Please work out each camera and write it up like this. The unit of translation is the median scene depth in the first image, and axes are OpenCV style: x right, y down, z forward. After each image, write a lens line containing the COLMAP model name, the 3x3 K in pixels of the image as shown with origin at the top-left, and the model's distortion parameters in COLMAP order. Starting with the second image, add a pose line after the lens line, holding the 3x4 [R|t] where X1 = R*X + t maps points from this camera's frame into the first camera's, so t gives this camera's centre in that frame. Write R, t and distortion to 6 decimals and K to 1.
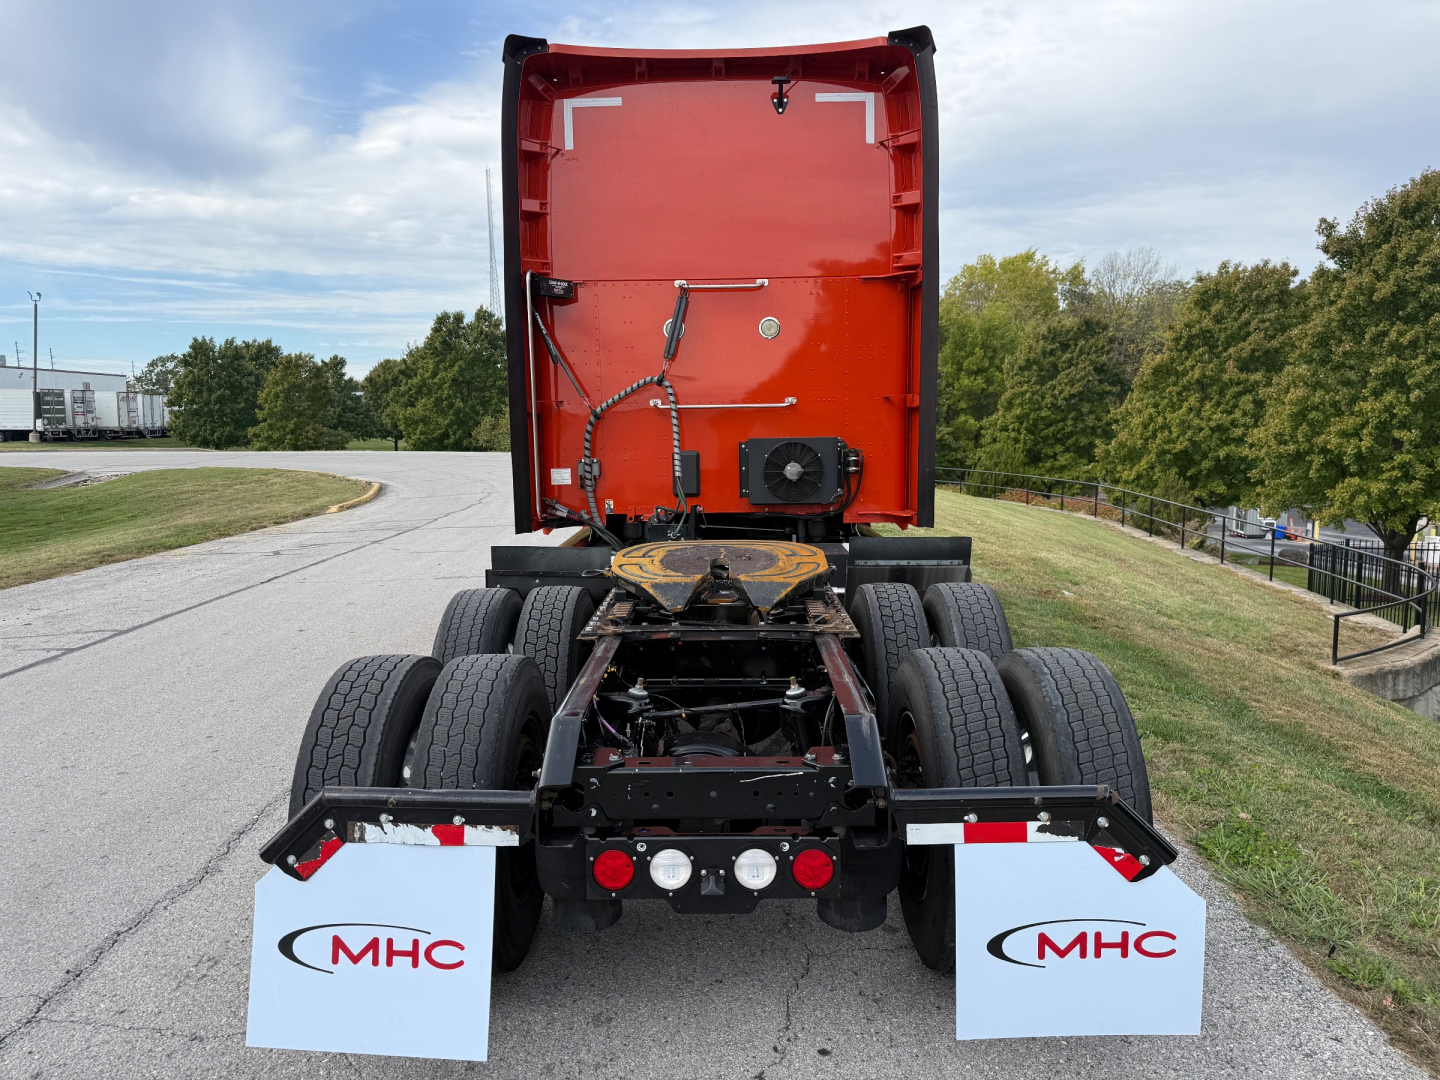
lens RADIAL K [[968.0, 0, 720.1], [0, 968.0, 560.7], [0, 0, 1]] dist [0.001832, -0.058757]
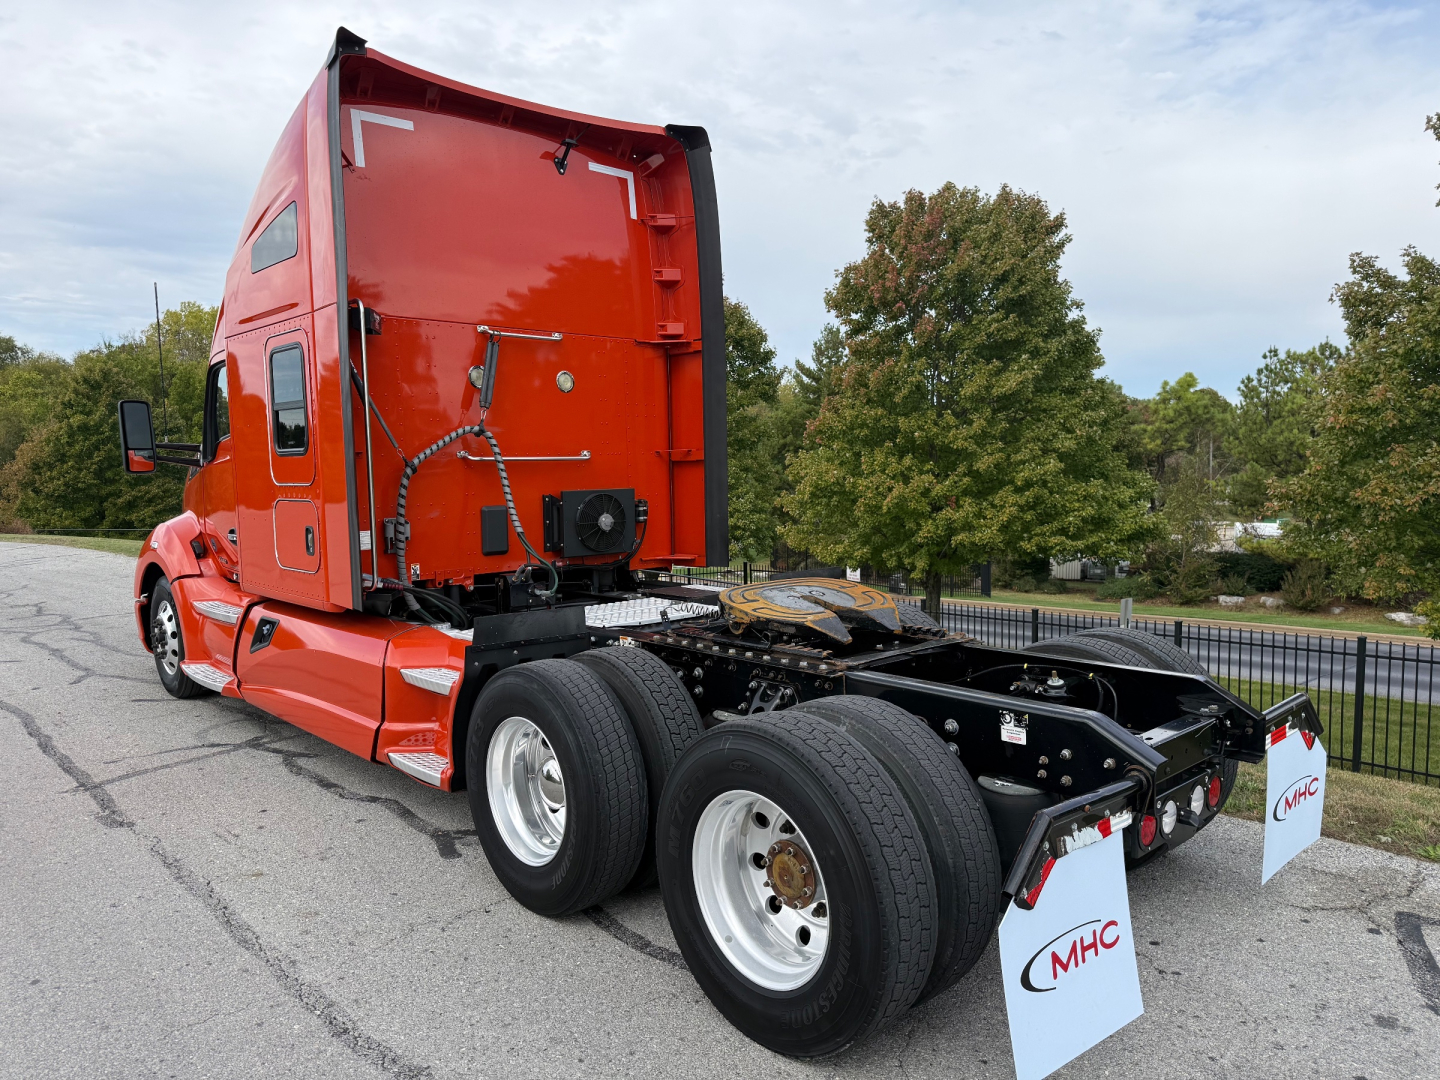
lens RADIAL K [[981.7, 0, 670.4], [0, 981.7, 568.2], [0, 0, 1]] dist [0.004568, -0.055203]
pose [[0.744965, -0.065538, 0.663876, -0.569184], [0.099786, 0.994914, -0.013756, -0.022957], [-0.659598, 0.076494, 0.747716, 0.180643]]
